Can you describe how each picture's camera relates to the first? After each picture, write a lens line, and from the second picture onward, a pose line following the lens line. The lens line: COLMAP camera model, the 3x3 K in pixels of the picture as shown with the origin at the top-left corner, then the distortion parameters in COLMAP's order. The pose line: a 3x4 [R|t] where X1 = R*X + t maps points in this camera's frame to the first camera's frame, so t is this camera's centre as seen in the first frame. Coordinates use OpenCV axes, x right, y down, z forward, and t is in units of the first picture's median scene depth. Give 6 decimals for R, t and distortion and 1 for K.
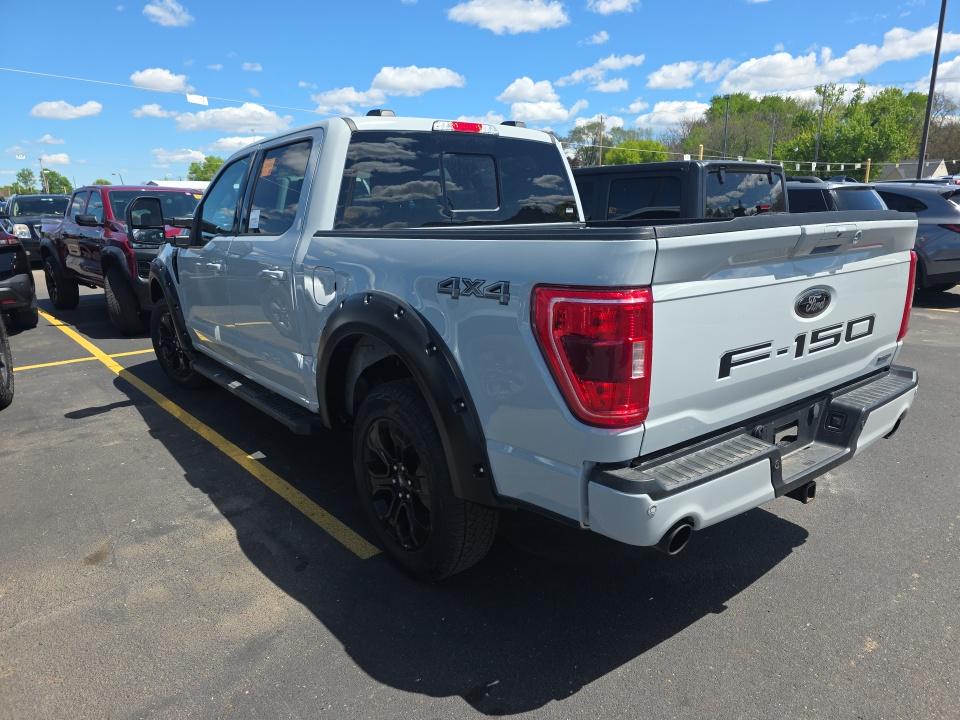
lens RADIAL K [[638.2, 0, 477.0], [0, 638.2, 361.3], [0, 0, 1]] dist [0.055367, -0.044966]
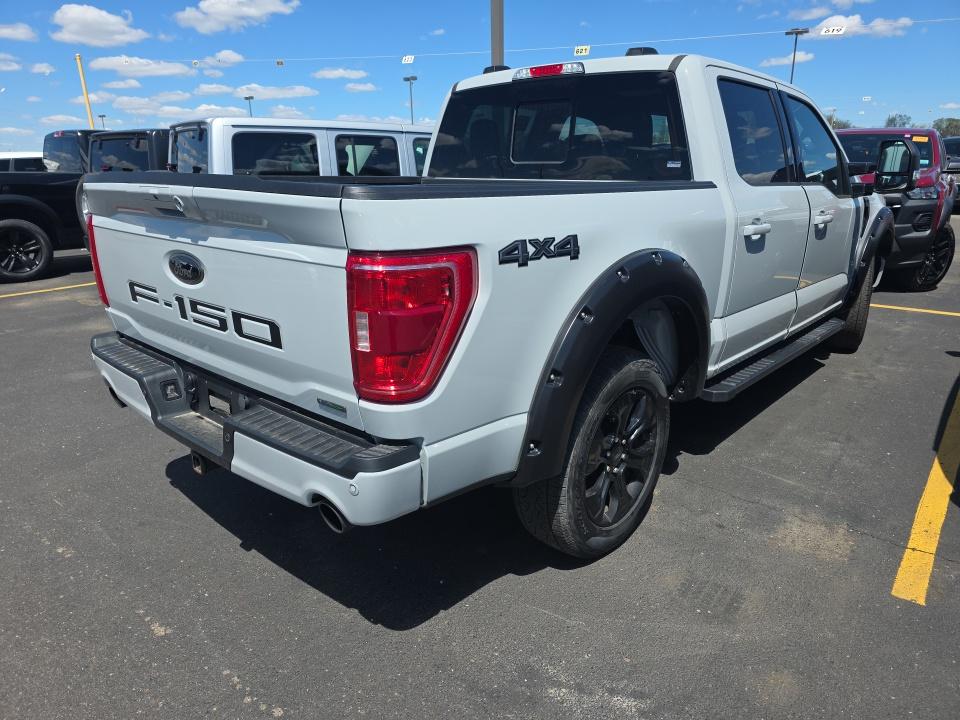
lens RADIAL K [[638.2, 0, 477.0], [0, 638.2, 361.3], [0, 0, 1]] dist [0.055367, -0.044966]
pose [[0.197474, 0.309137, -0.930289, 1.564344], [-0.228675, 0.937323, 0.262933, -0.317418], [0.953264, 0.160811, 0.255789, 1.206519]]
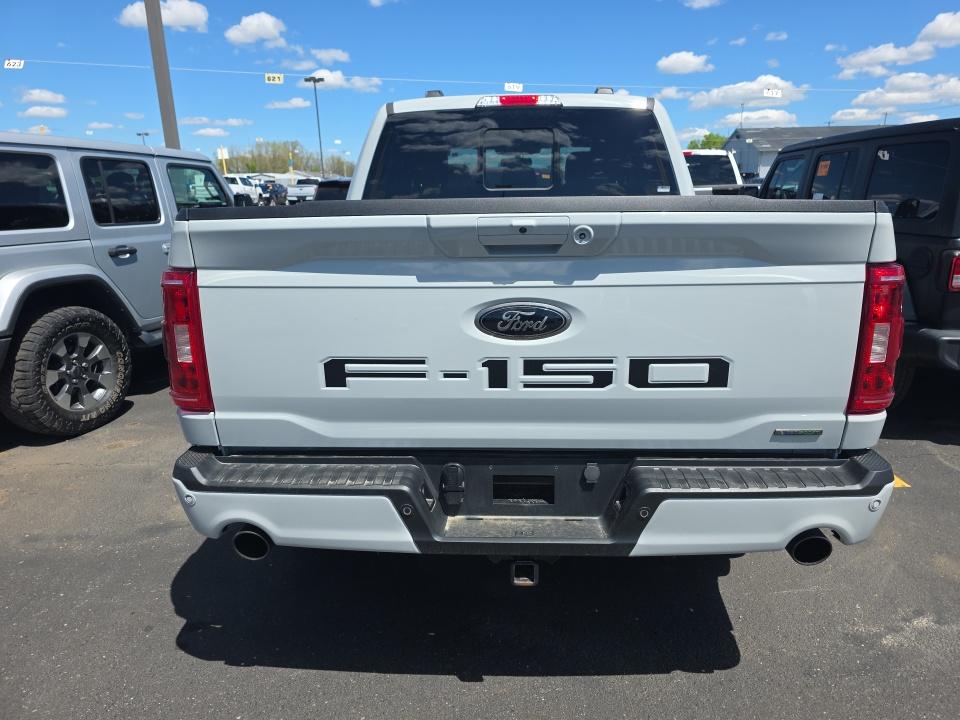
lens RADIAL K [[639.5, 0, 484.6], [0, 639.5, 354.0], [0, 0, 1]] dist [0.062438, -0.047503]
pose [[0.772156, 0.164245, -0.613840, 0.958434], [-0.150530, 0.985801, 0.074417, -0.102348], [0.617346, 0.034940, 0.785915, 0.400252]]
